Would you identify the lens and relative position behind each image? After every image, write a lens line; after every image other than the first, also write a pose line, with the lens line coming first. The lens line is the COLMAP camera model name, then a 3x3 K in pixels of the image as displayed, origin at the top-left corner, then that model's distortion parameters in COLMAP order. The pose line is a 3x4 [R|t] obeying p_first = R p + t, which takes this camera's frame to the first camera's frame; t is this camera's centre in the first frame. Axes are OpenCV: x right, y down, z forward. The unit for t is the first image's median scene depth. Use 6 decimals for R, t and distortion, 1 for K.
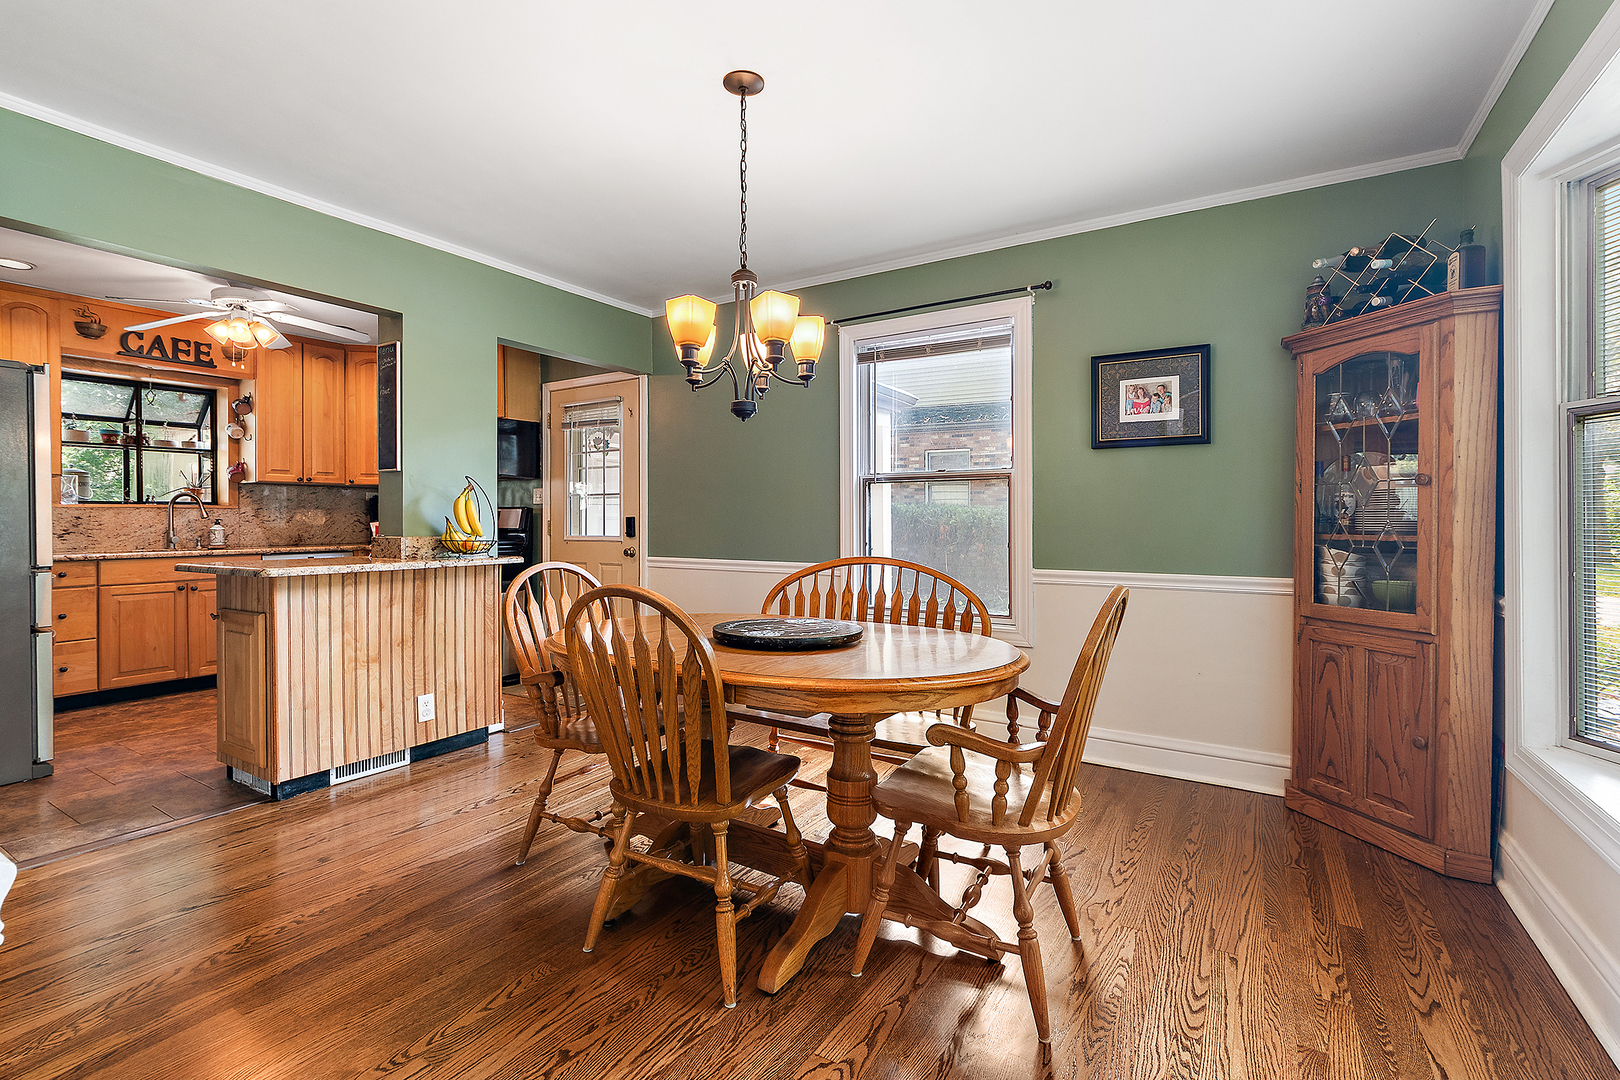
lens RADIAL K [[715.4, 0, 810.6], [0, 715.4, 529.6], [0, 0, 1]] dist [-0.009319, 0.001019]
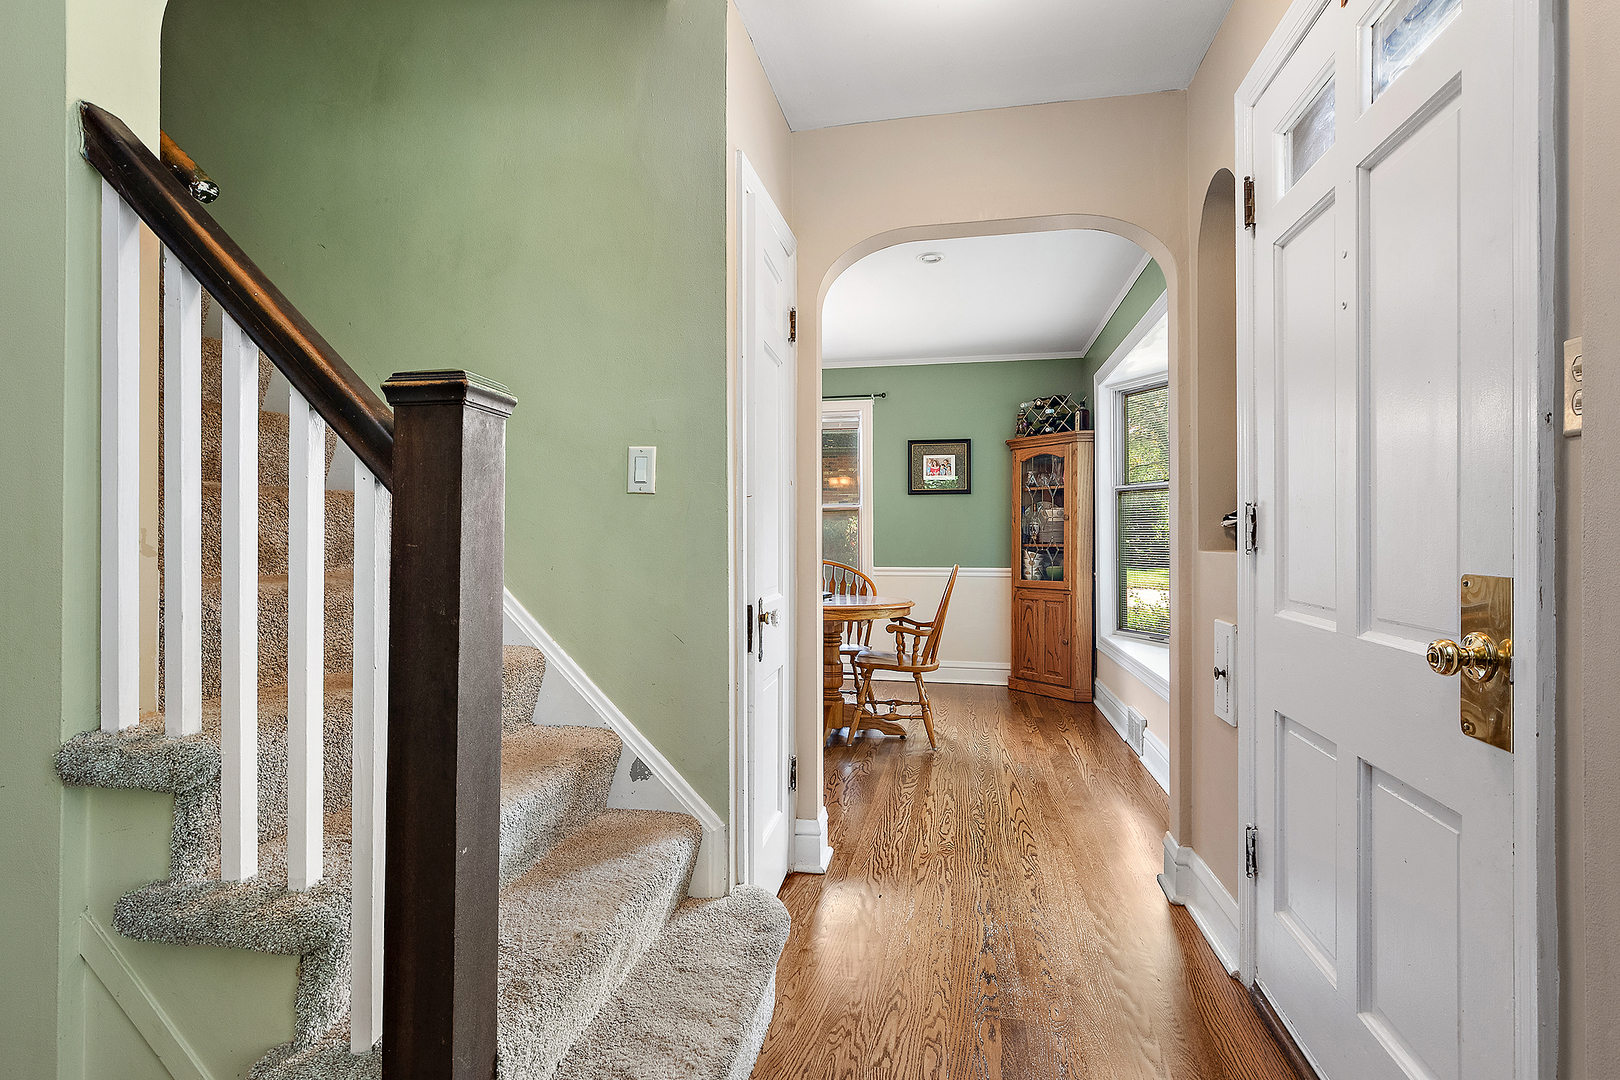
lens RADIAL K [[743.8, 0, 810.3], [0, 743.8, 541.9], [0, 0, 1]] dist [0.001196, -0.000021]
pose [[0.936548, 0.005613, 0.350495, -0.561417], [-0.000948, 0.999909, -0.013477, 0.029357], [-0.350538, 0.012290, 0.936468, -0.722394]]
